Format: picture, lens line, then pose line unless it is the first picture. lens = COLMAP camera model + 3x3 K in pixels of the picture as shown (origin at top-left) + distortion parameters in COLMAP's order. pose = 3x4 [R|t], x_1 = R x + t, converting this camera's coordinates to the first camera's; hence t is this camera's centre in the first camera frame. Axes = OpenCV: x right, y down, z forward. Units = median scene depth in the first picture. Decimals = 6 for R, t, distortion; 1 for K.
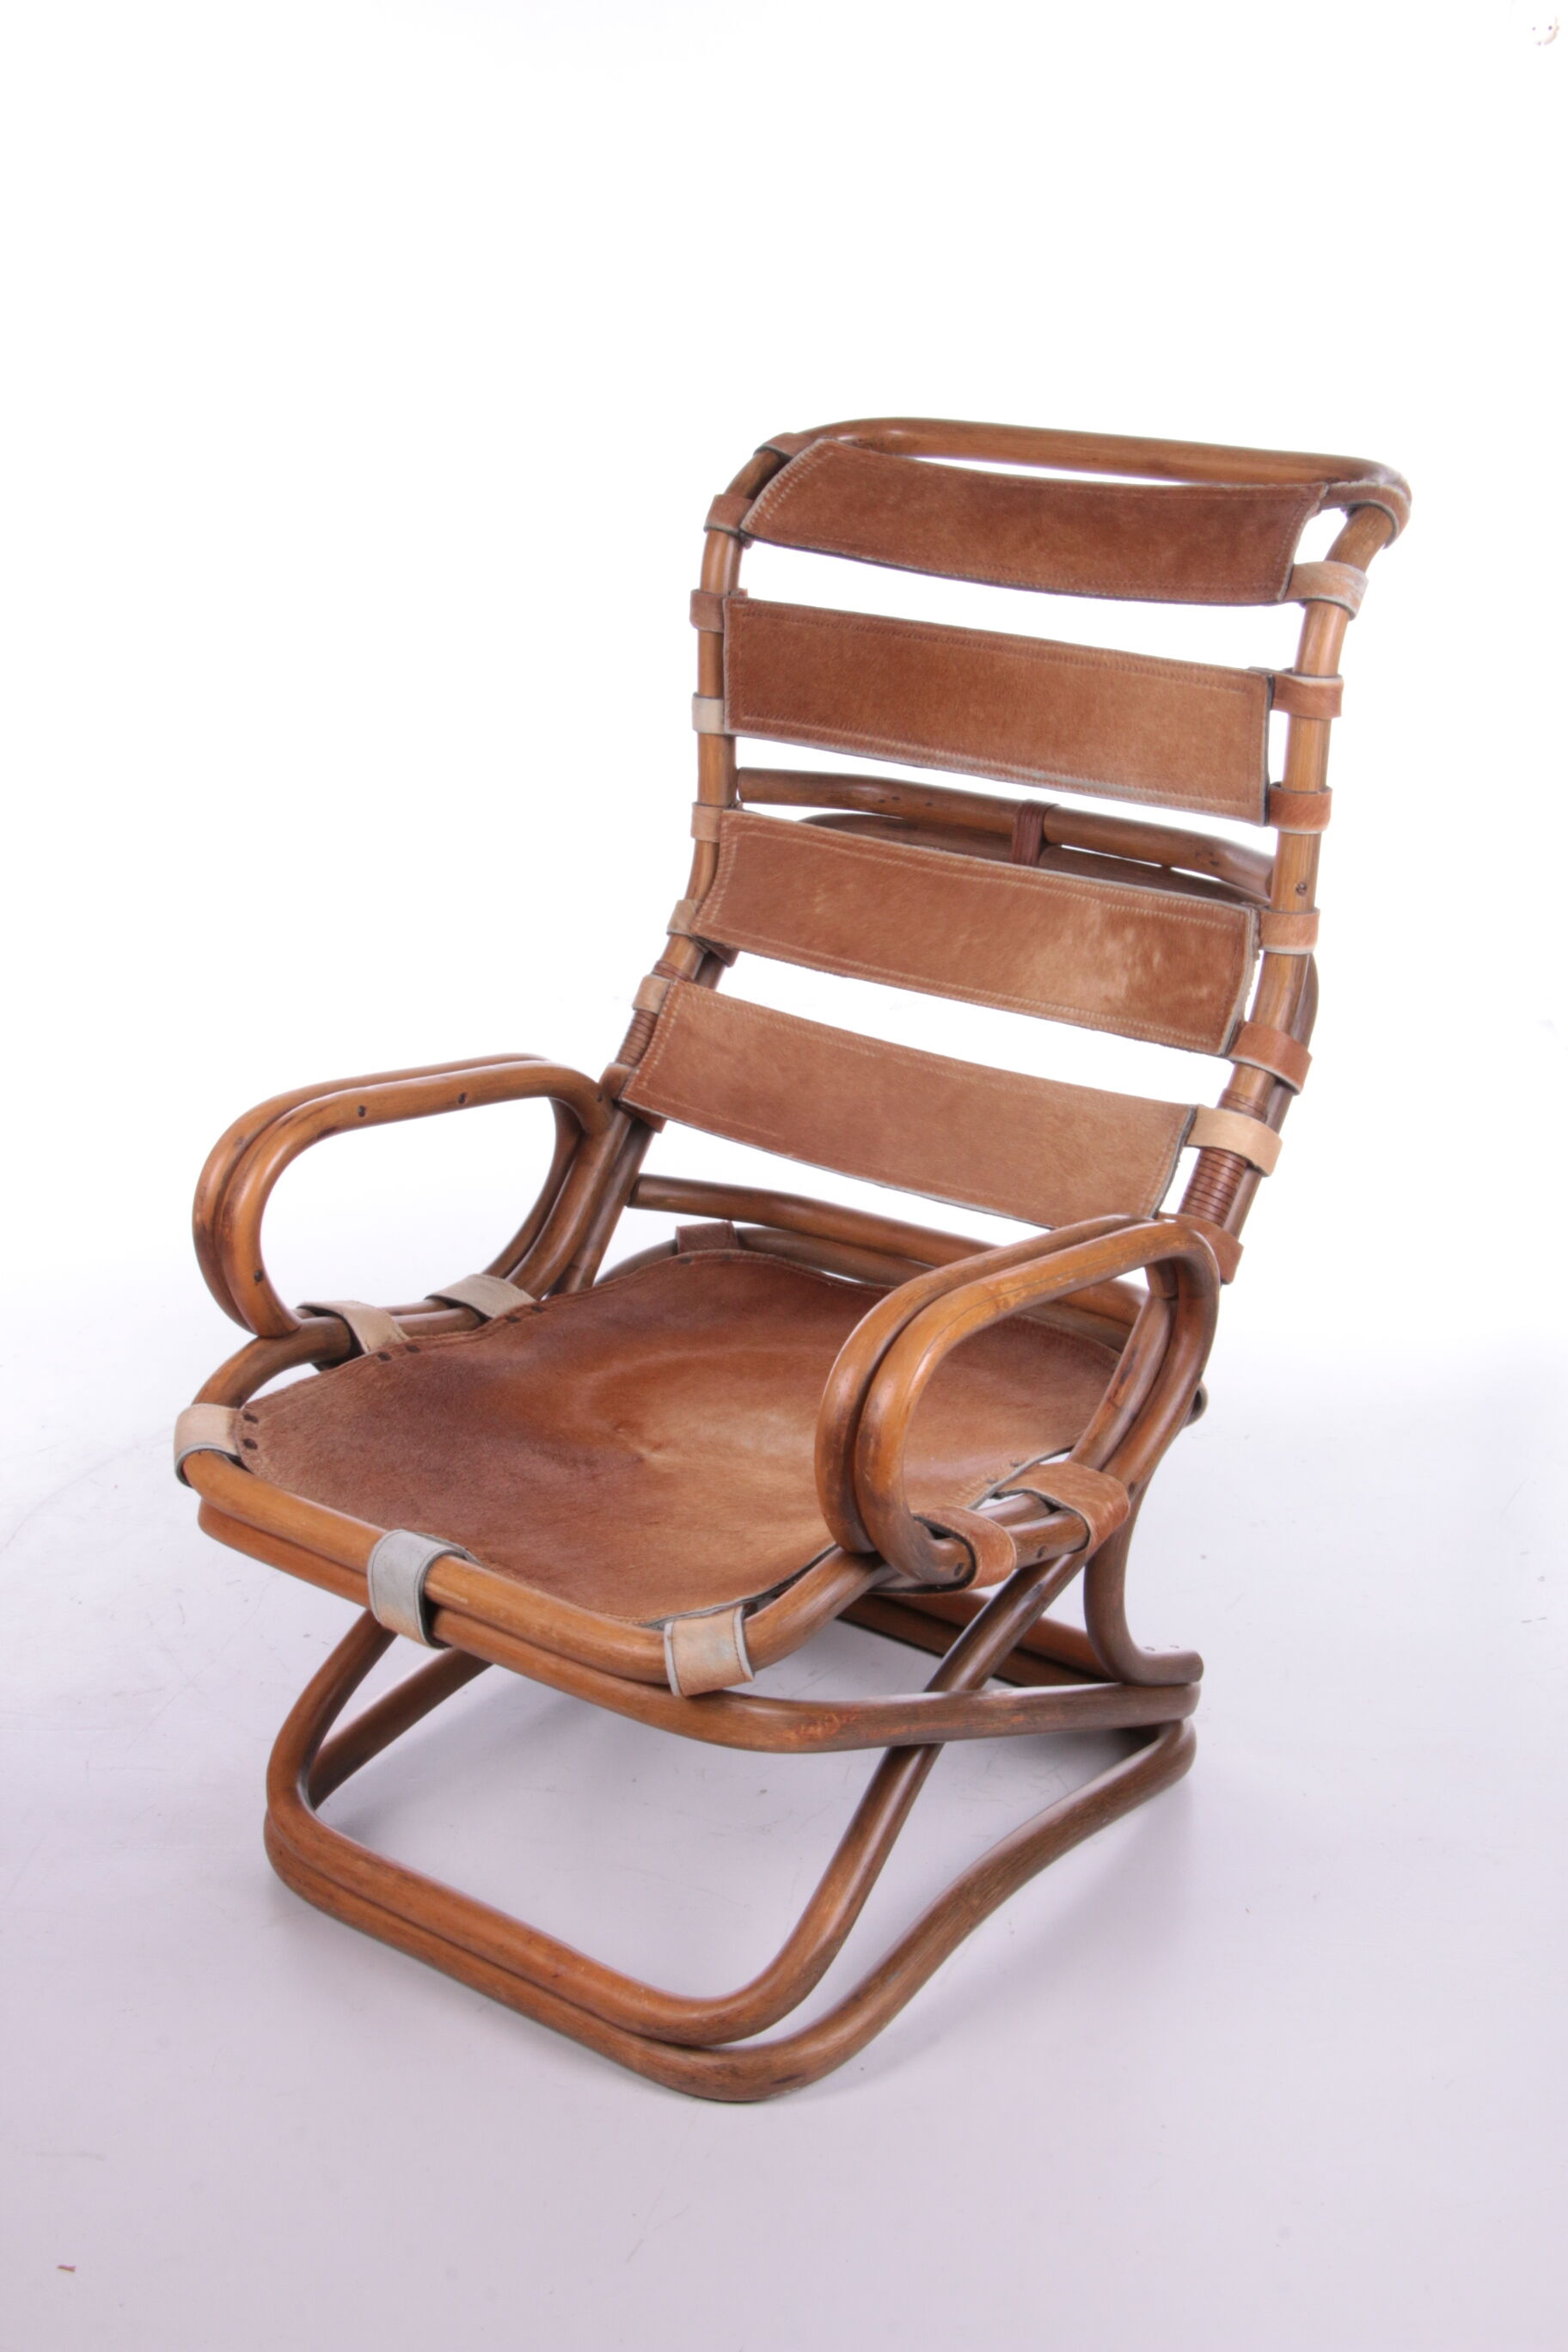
lens RADIAL K [[3031.9, 0, 799.0], [0, 3031.9, 1191.4], [0, 0, 1]] dist [0.040777, 0.000000]
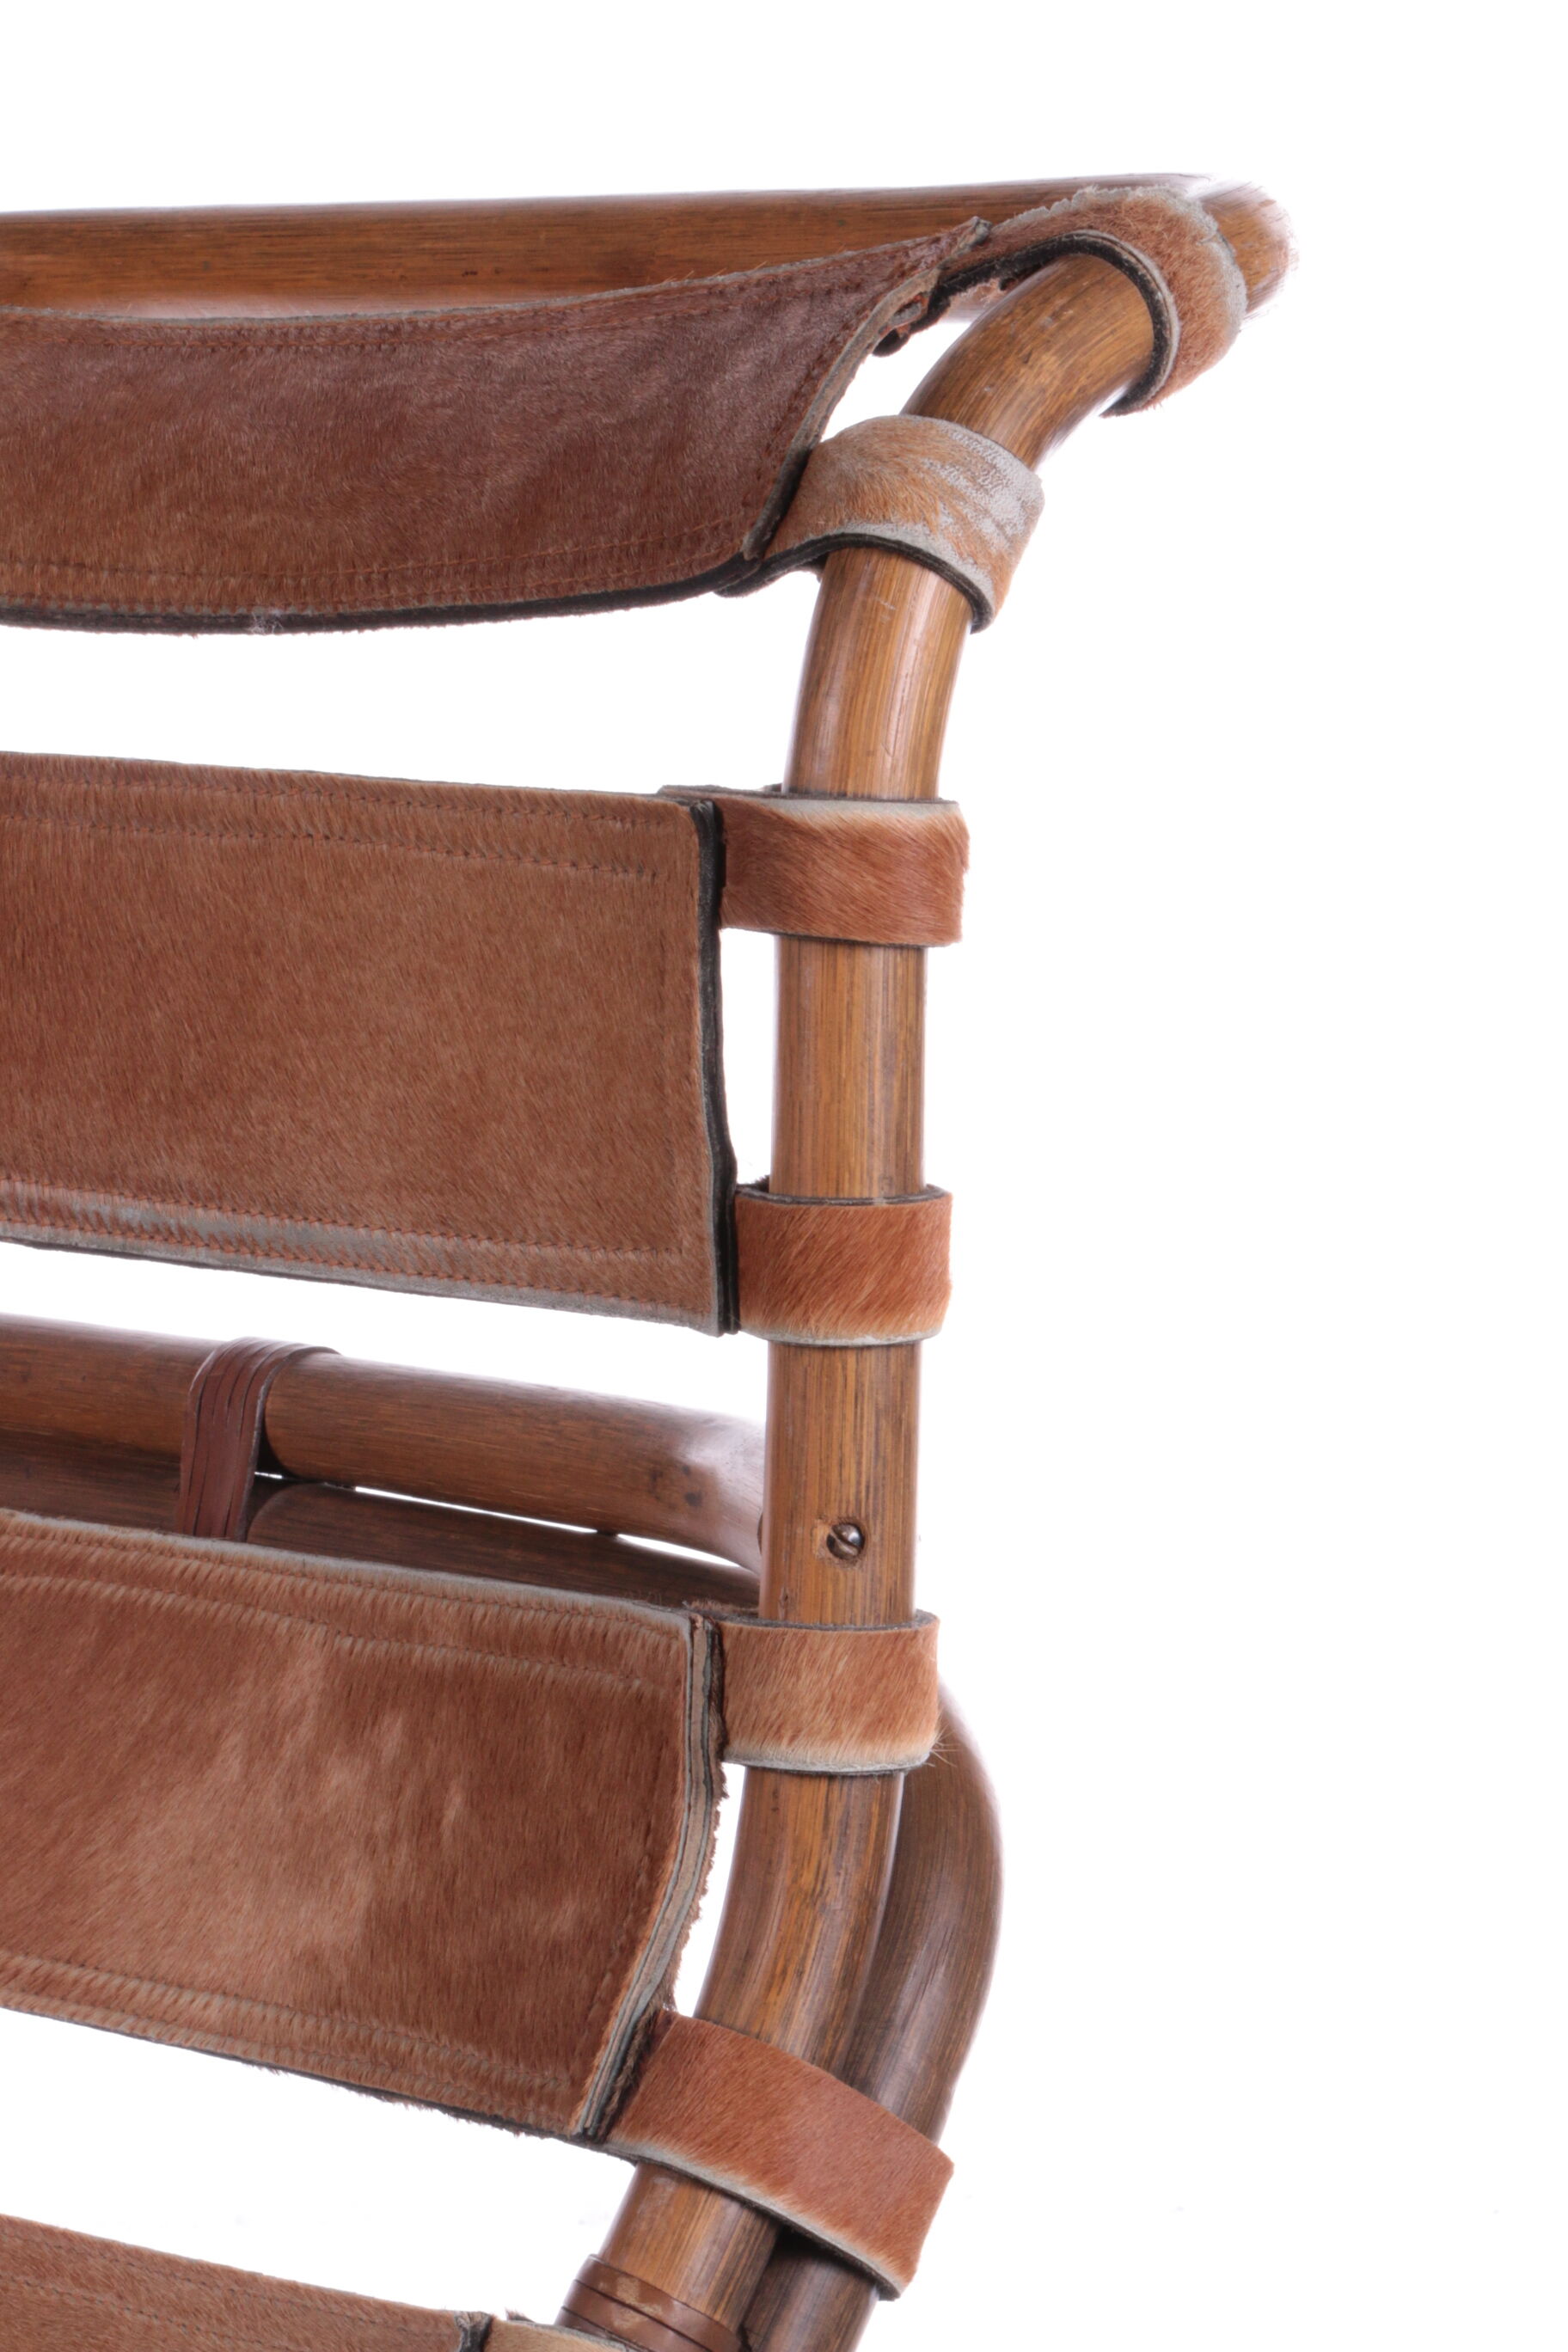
lens RADIAL K [[6968.6, 0, 772.9], [0, 6968.6, 1170.3], [0, 0, 1]] dist [0.556941, 0.000000]
pose [[0.991884, -0.002010, -0.127130, 0.231599], [-0.028710, 0.970510, -0.239345, 0.023180], [0.123862, 0.241052, 0.962576, 0.340972]]
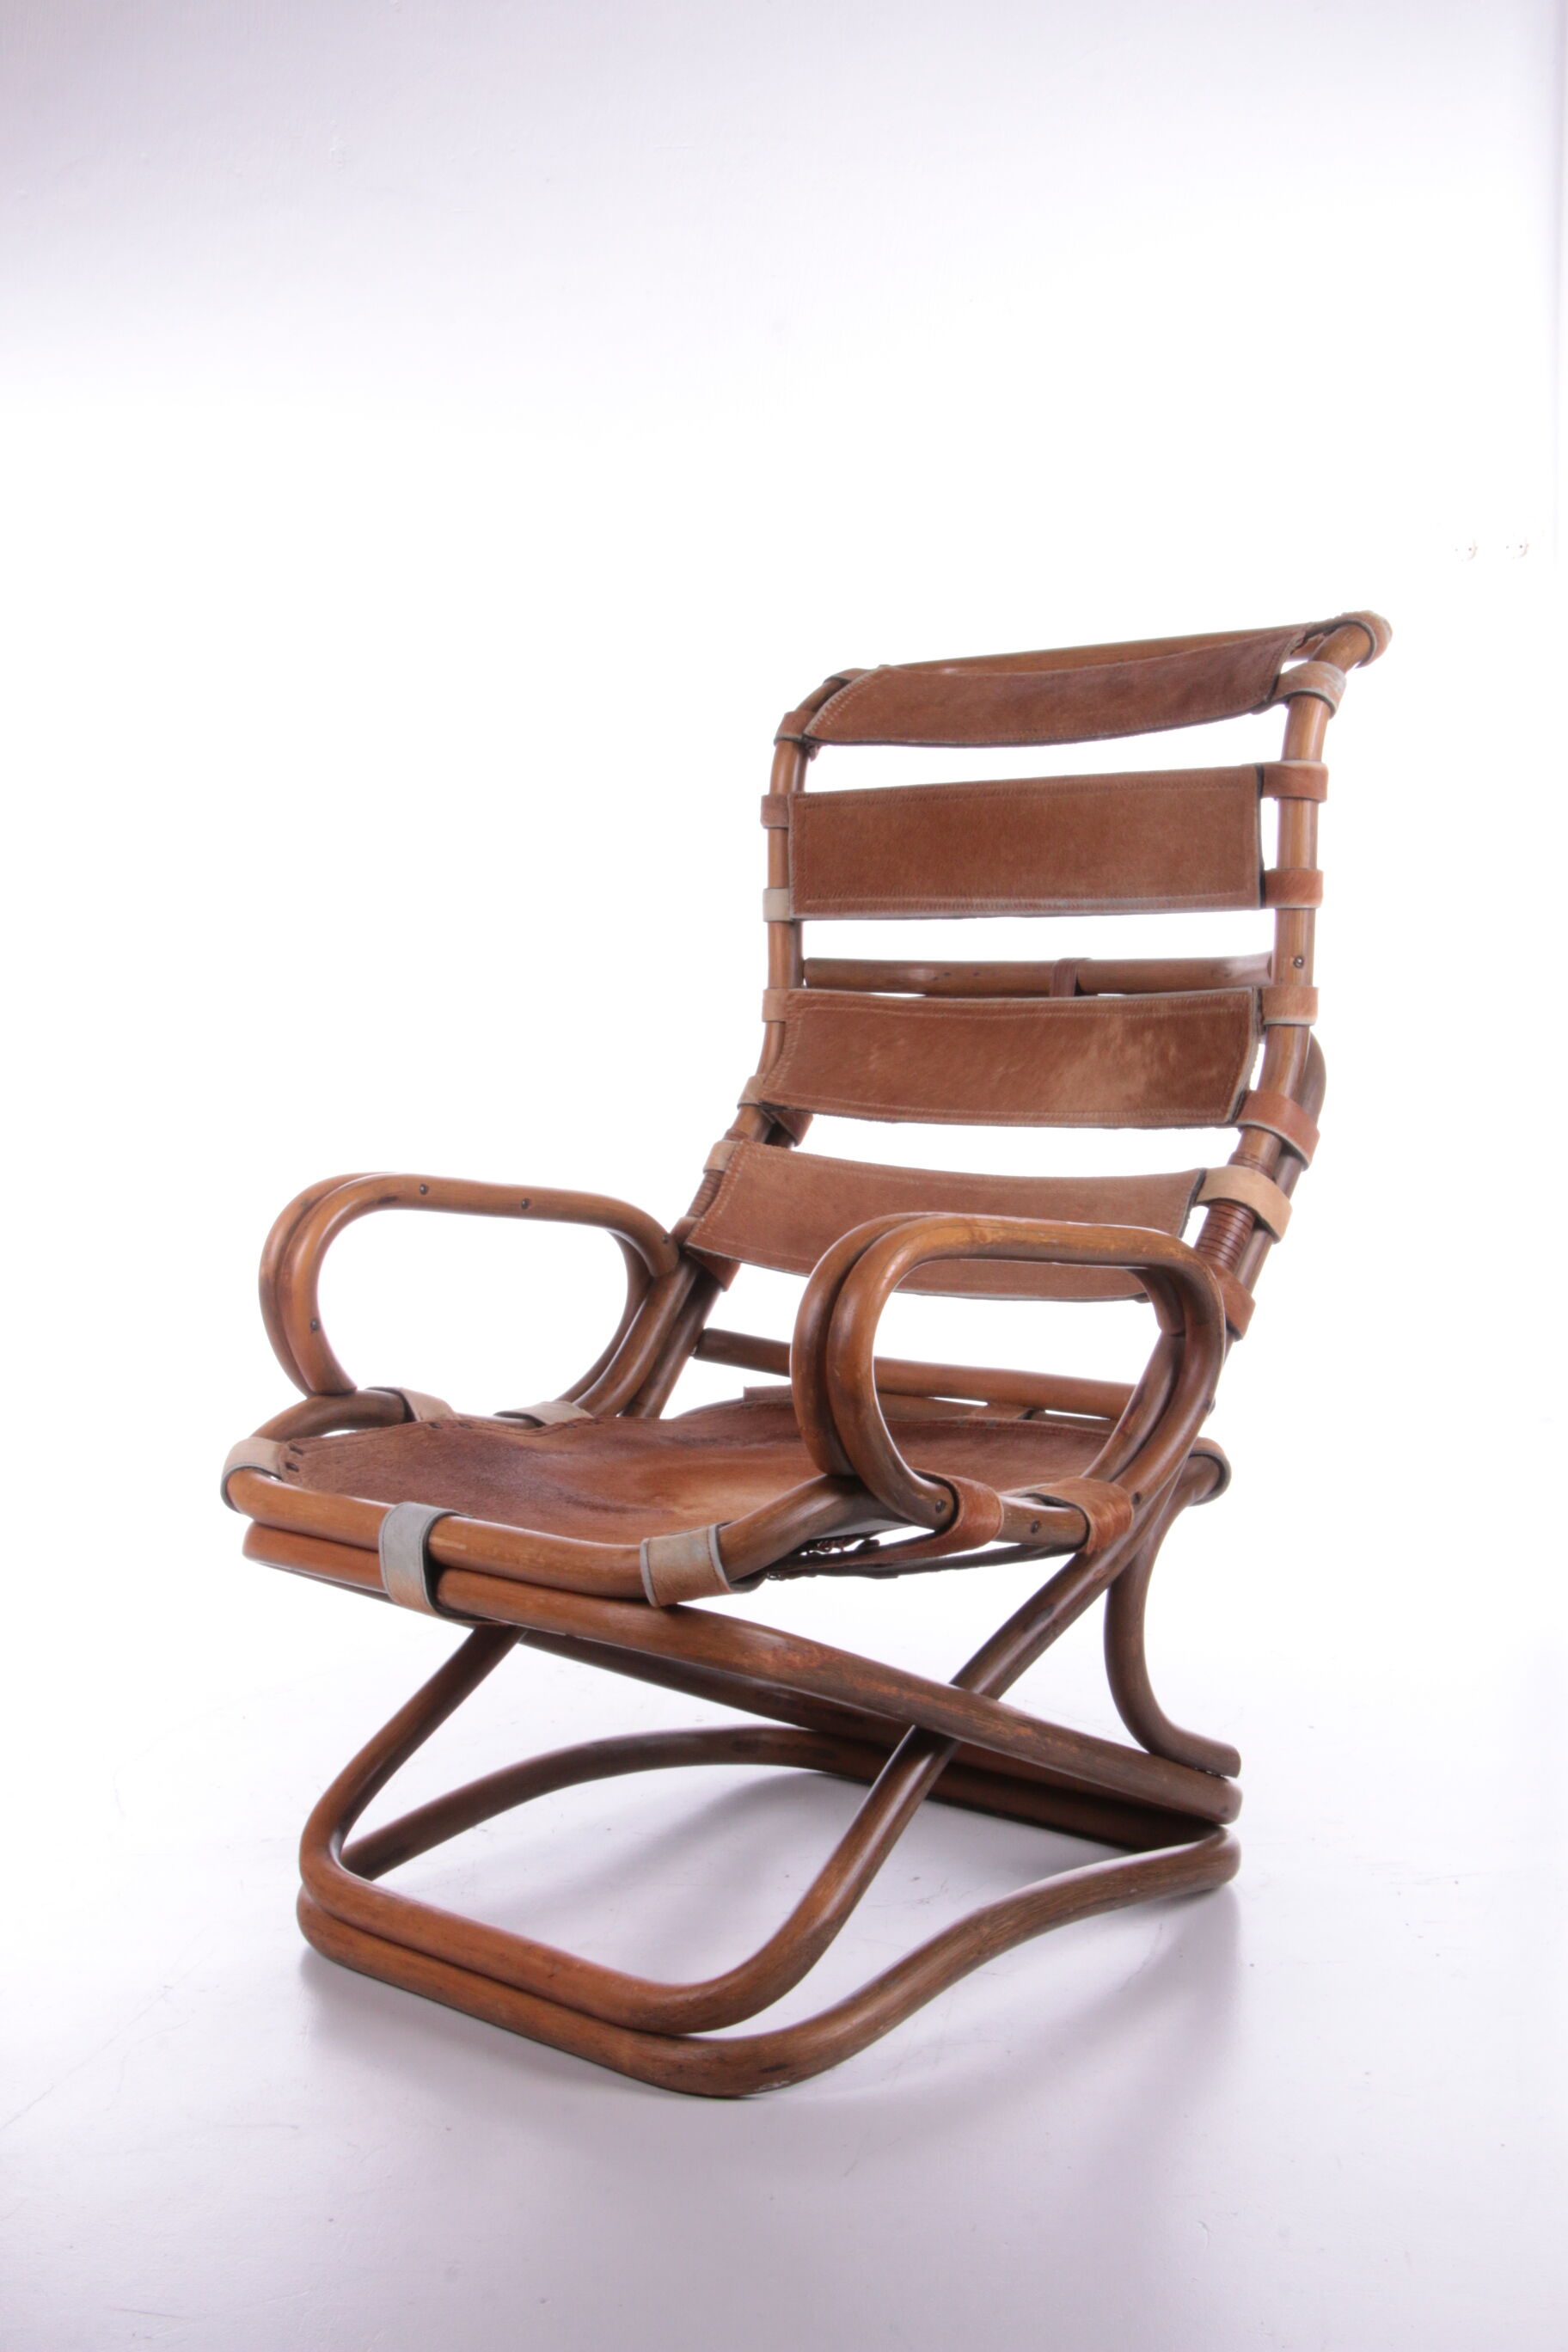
lens RADIAL K [[2884.4, 0, 793.6], [0, 2884.4, 1199.4], [0, 0, 1]] dist [0.029613, 0.000000]
pose [[0.995054, -0.007092, -0.099083, 0.085301], [-0.019763, 0.963375, -0.267428, 0.242364], [0.097351, 0.268063, 0.958470, 0.035846]]
